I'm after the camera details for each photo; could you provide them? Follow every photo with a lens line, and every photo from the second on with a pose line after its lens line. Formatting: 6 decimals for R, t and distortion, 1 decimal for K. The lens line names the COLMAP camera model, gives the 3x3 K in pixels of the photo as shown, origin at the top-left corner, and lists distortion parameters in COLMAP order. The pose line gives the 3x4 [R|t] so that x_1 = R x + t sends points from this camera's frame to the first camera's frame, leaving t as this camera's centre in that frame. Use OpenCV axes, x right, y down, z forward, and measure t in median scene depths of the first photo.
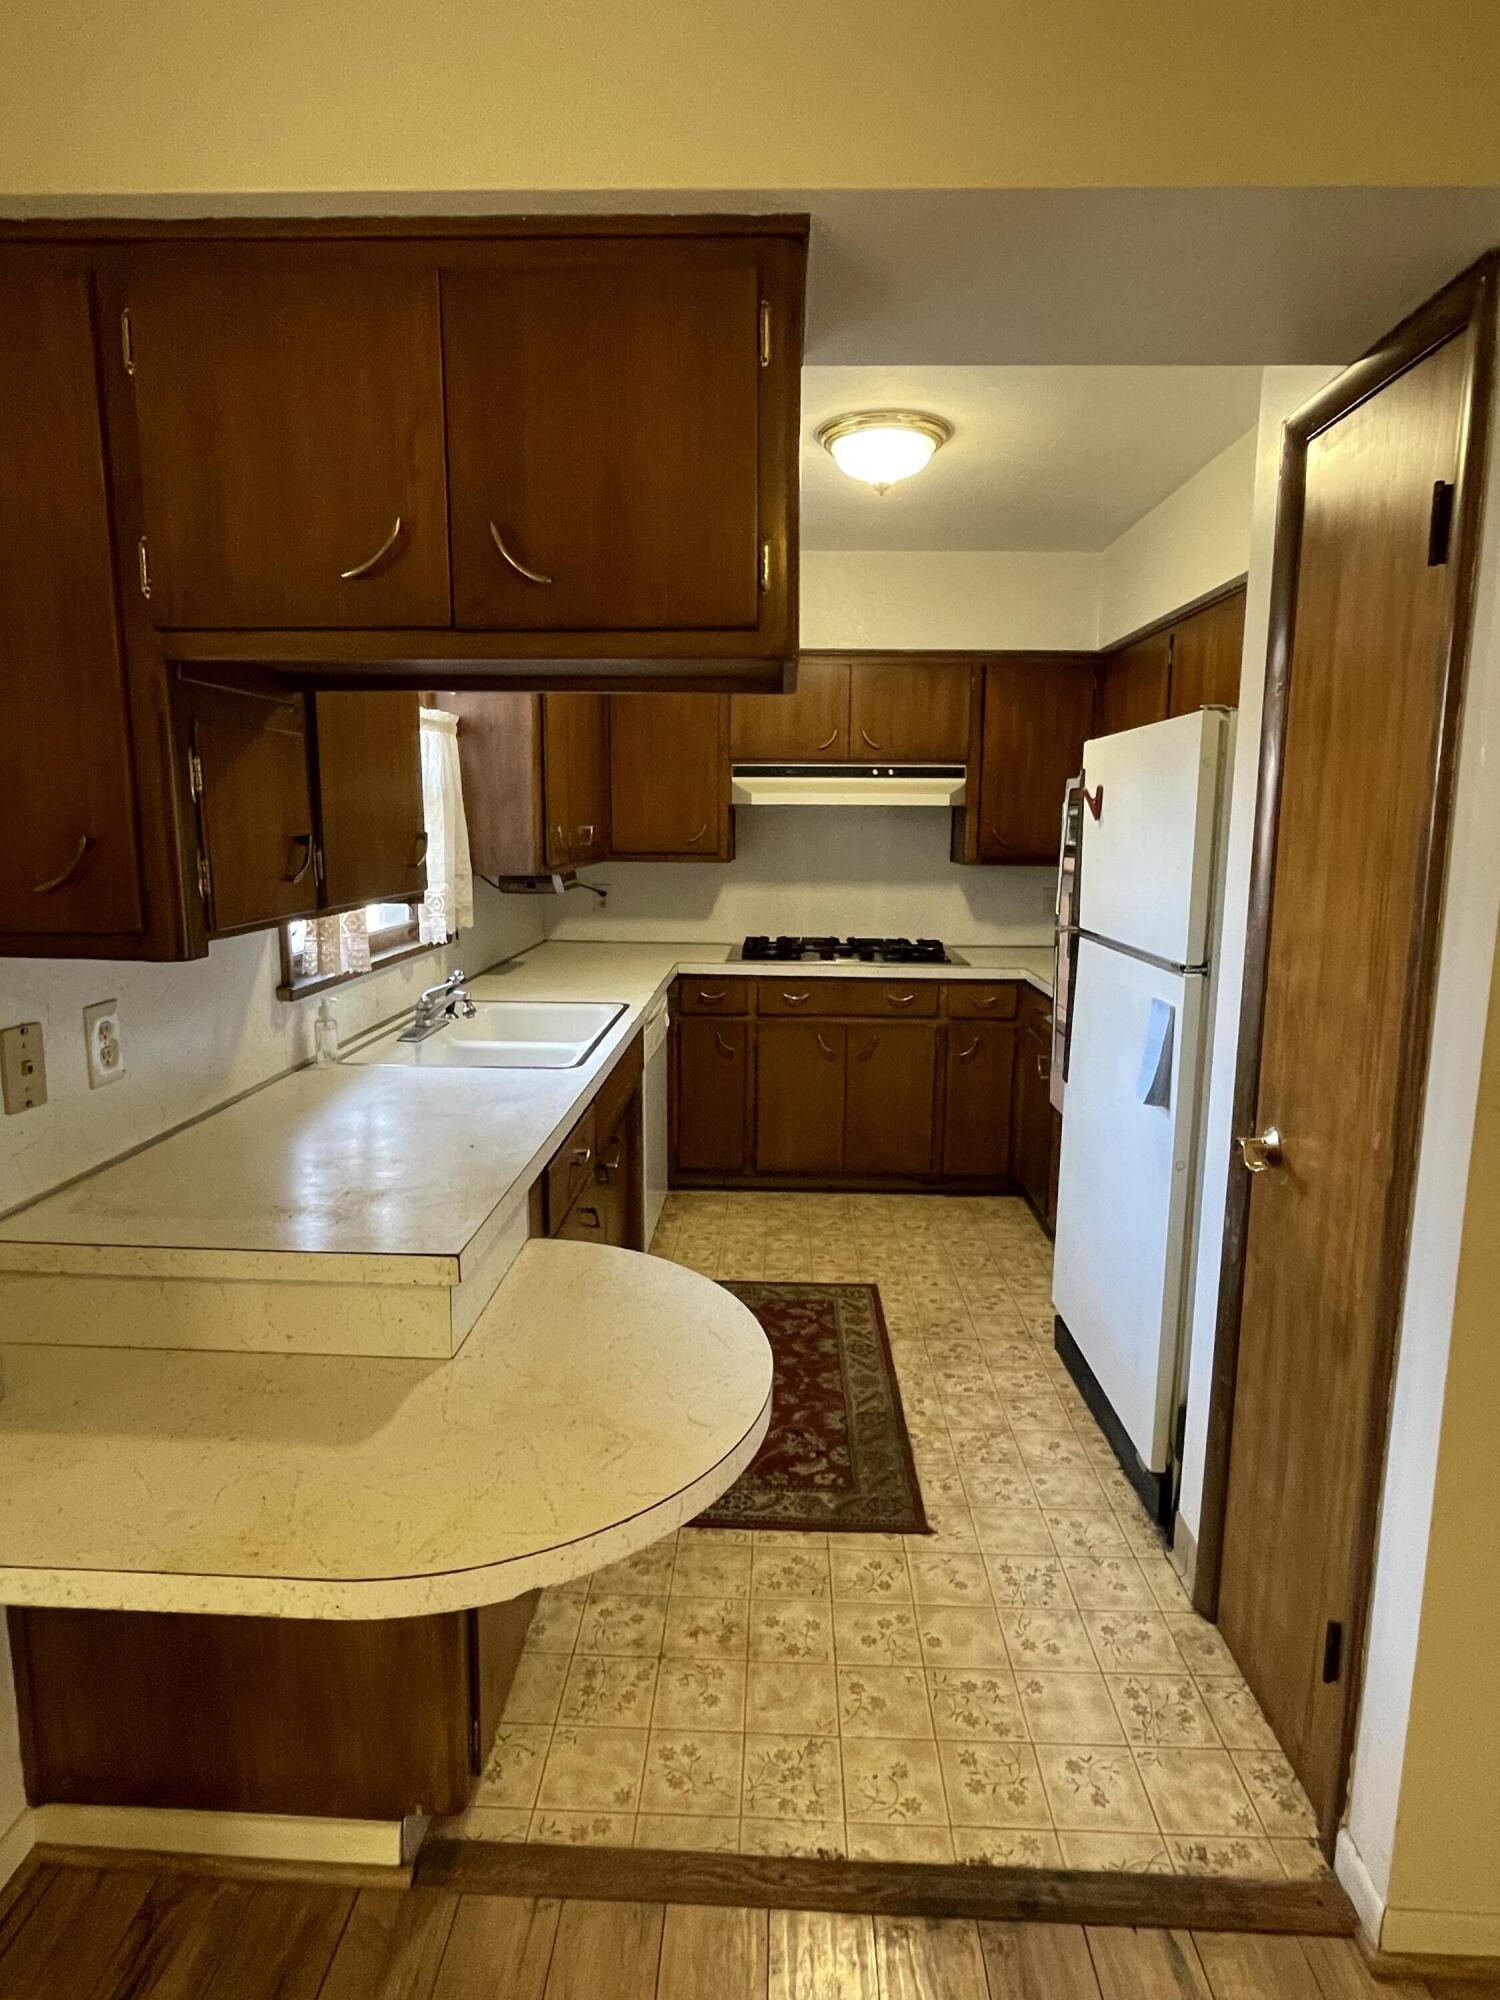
lens RADIAL K [[1096.5, 0, 746.8], [0, 1096.5, 993.6], [0, 0, 1]] dist [-0.001052, 0.000316]
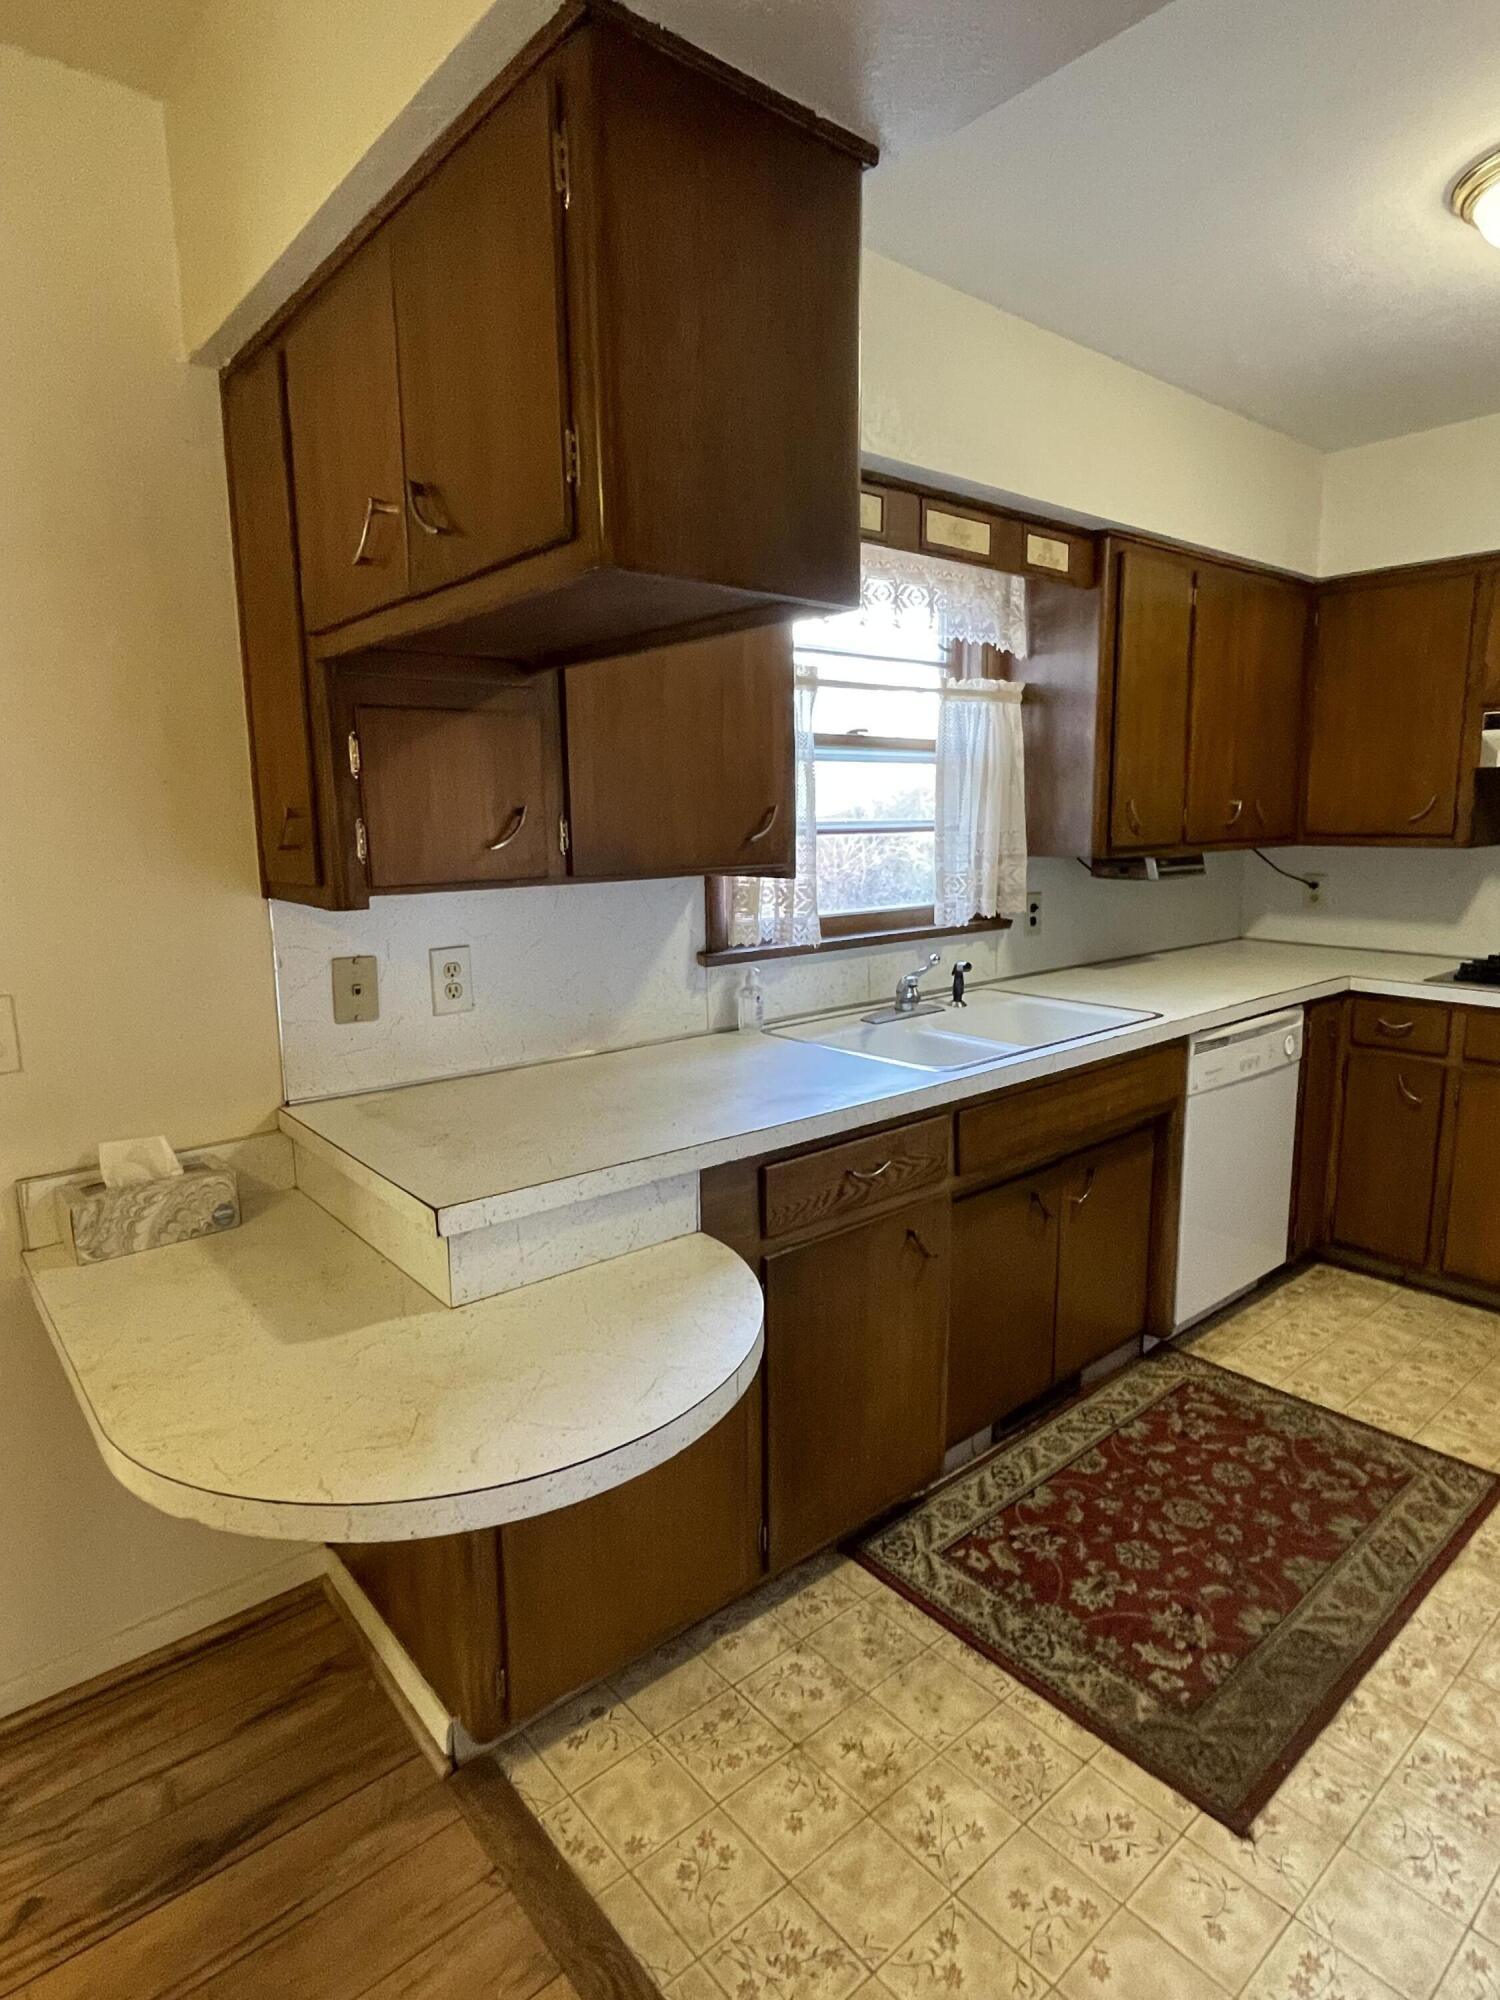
lens RADIAL K [[1096.5, 0, 753.1], [0, 1096.5, 1002.3], [0, 0, 1]] dist [-0.001052, 0.000316]
pose [[0.677101, 0.113426, -0.727096, 0.370850], [-0.100028, 0.993066, 0.061767, -0.027143], [0.729060, 0.030908, 0.683752, 0.285183]]
